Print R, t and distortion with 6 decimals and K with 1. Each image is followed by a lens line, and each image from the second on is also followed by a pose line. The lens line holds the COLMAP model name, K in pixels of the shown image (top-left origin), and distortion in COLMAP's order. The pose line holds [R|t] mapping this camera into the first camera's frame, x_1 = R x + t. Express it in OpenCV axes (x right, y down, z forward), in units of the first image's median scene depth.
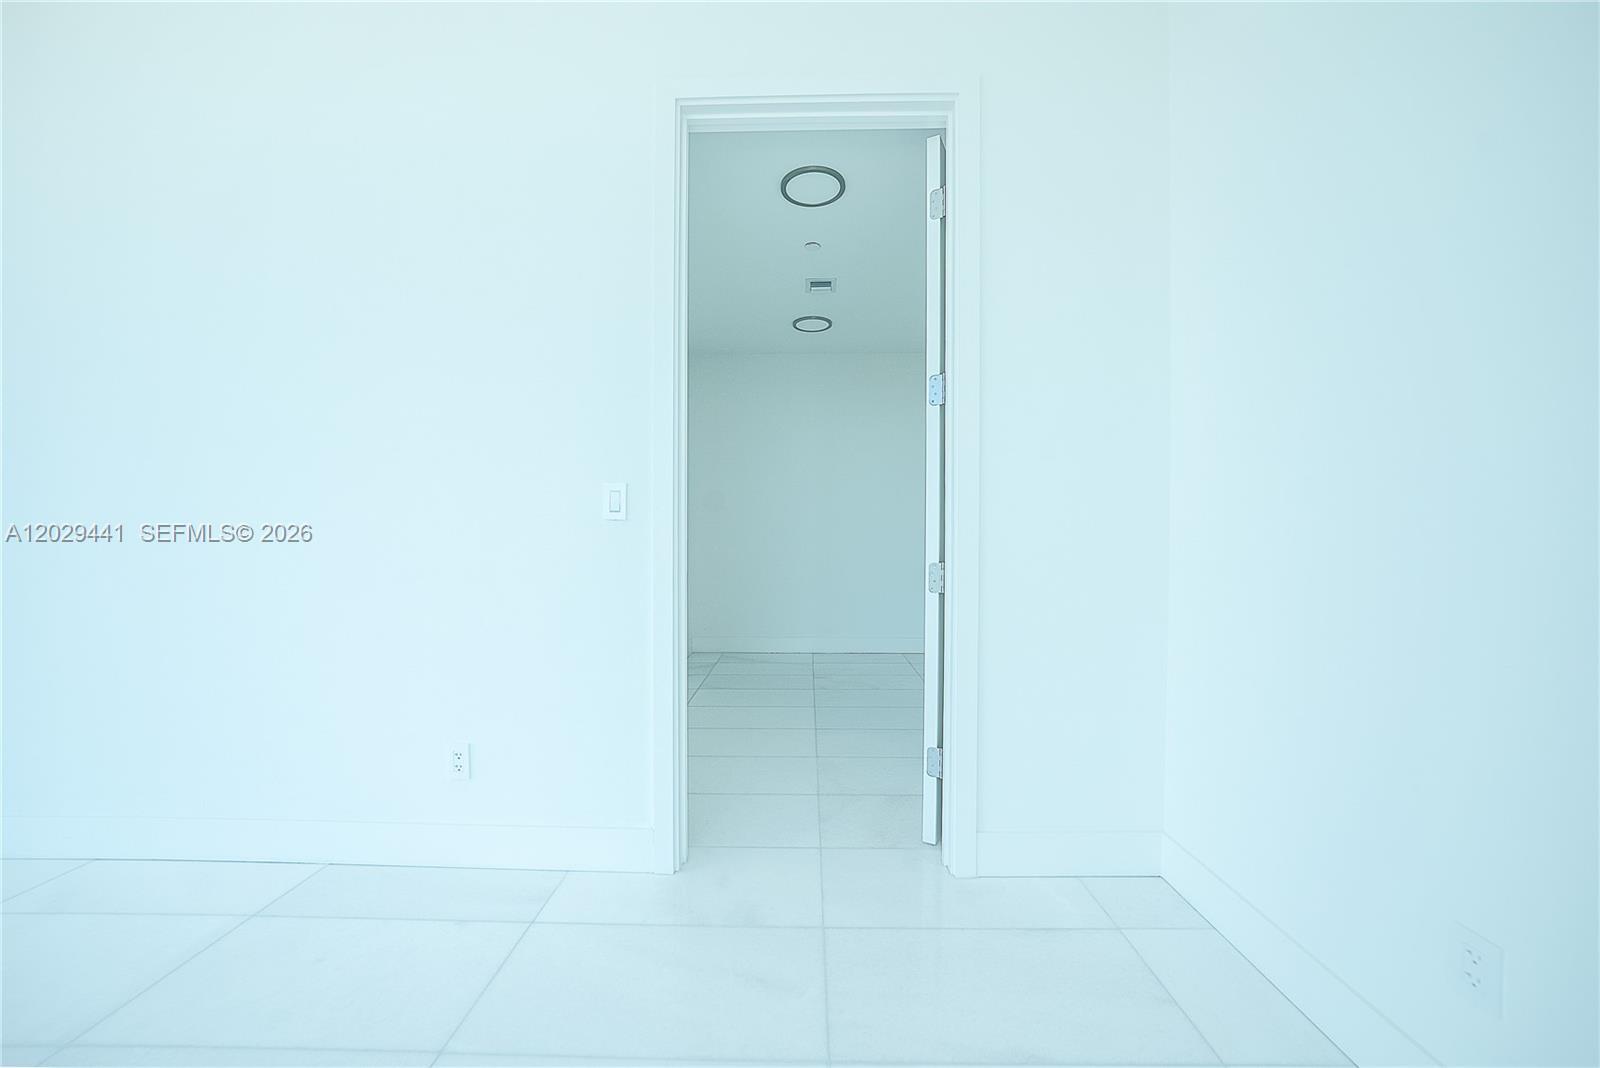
lens RADIAL K [[569.5, 0, 796.7], [0, 569.5, 538.6], [0, 0, 1]] dist [-0.016307, 0.004116]
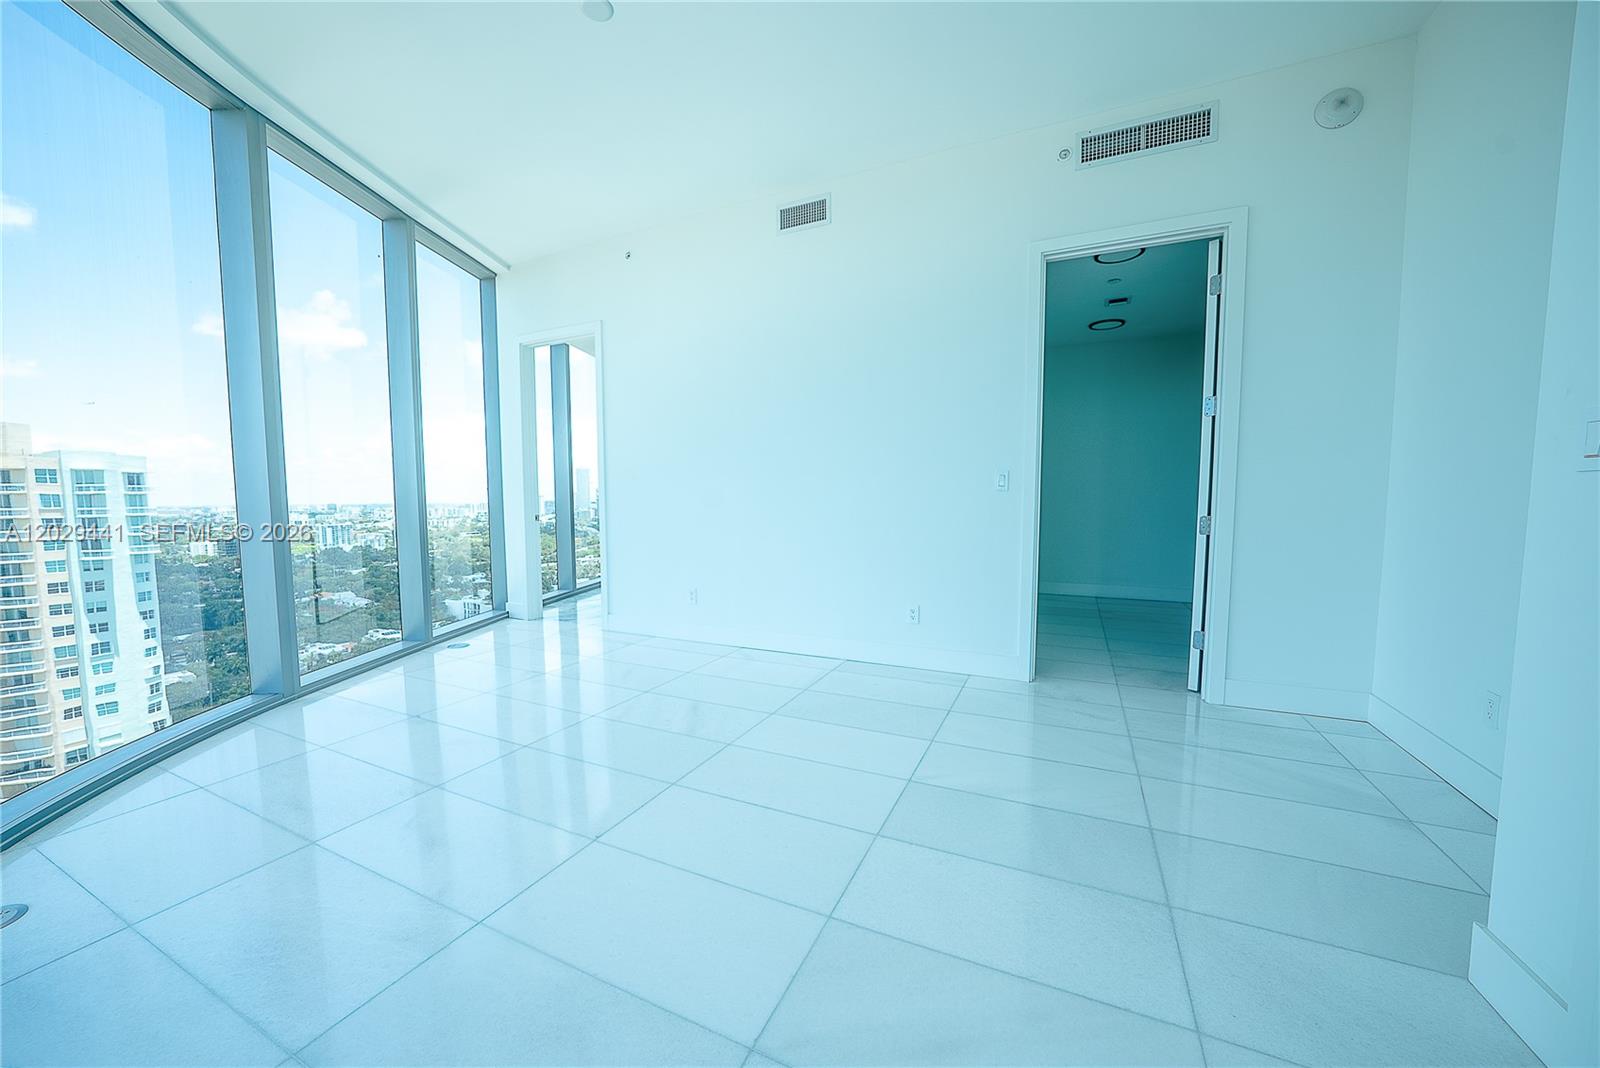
lens RADIAL K [[575.1, 0, 800.0], [0, 575.1, 534.0], [0, 0, 1]] dist [-0.027921, 0.007088]
pose [[0.911625, 0.024874, -0.410269, -0.136190], [-0.000360, 0.998215, 0.059721, -0.003258], [0.411022, -0.054296, 0.910007, -0.918281]]
